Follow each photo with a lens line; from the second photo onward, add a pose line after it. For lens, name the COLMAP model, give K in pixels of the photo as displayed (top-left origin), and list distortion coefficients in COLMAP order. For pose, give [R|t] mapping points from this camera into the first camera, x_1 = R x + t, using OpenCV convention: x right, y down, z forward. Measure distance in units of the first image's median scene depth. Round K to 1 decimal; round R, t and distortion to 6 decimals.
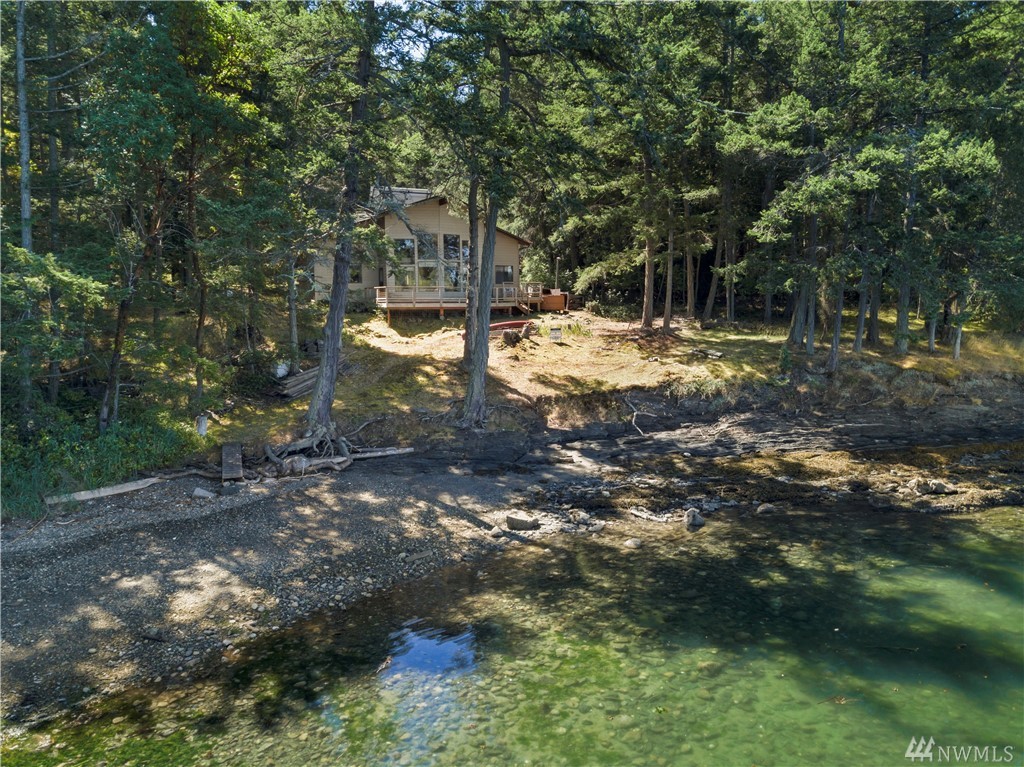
lens RADIAL K [[714.6, 0, 512.0], [0, 714.6, 383.5], [0, 0, 1]] dist [0.014763, -0.005994]
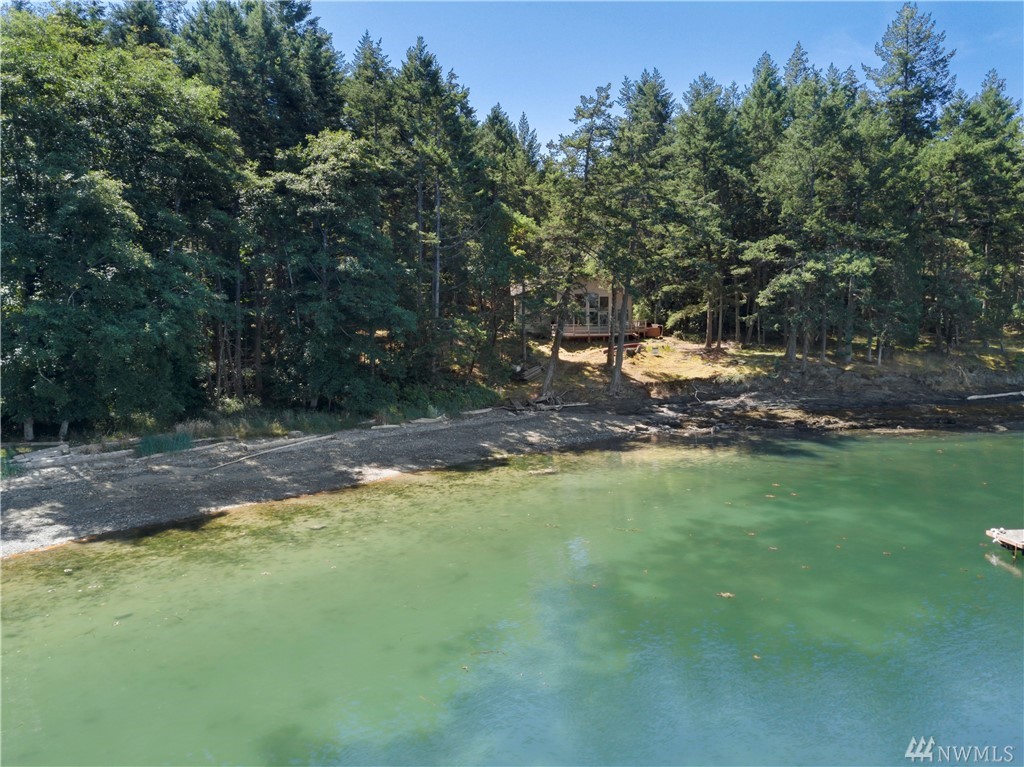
lens RADIAL K [[698.3, 0, 512.0], [0, 698.3, 383.5], [0, 0, 1]] dist [0.001628, 0.003024]
pose [[0.990821, 0.010540, -0.134767, -0.071265], [-0.013500, 0.999687, -0.021071, 0.066978], [0.134502, 0.022697, 0.990653, -0.966199]]
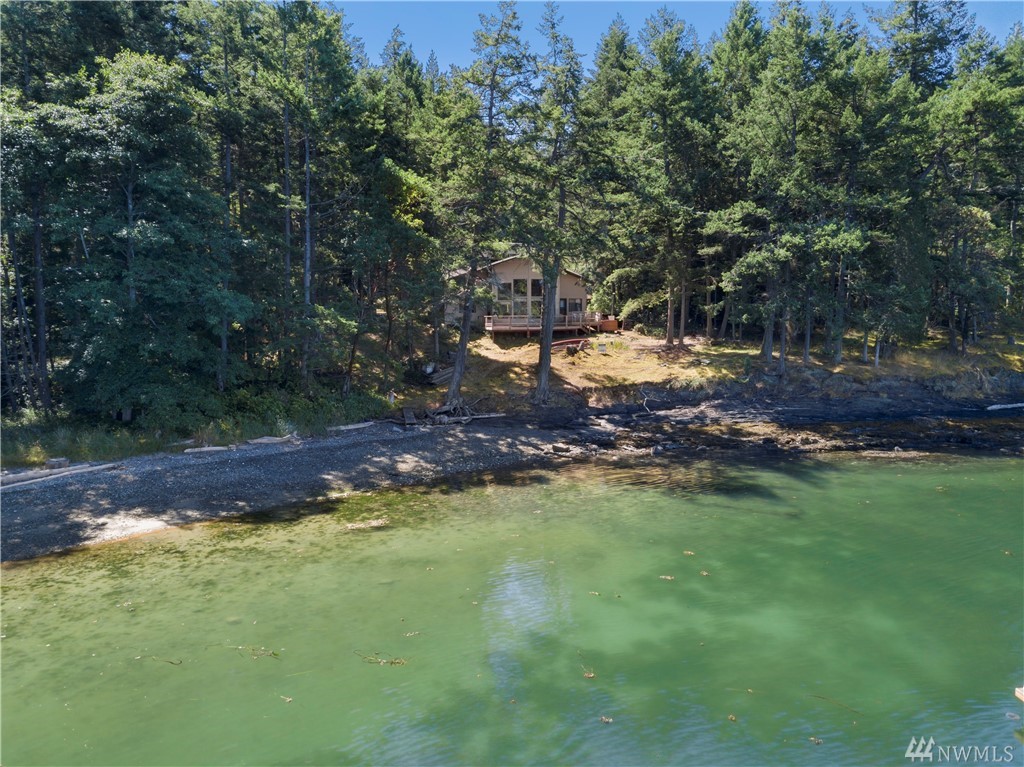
lens RADIAL K [[714.6, 0, 512.0], [0, 714.6, 383.5], [0, 0, 1]] dist [0.014763, -0.005994]
pose [[0.989692, 0.013057, -0.142615, 0.103444], [-0.015425, 0.999761, -0.015511, 0.036741], [0.142378, 0.017551, 0.989657, -0.600285]]
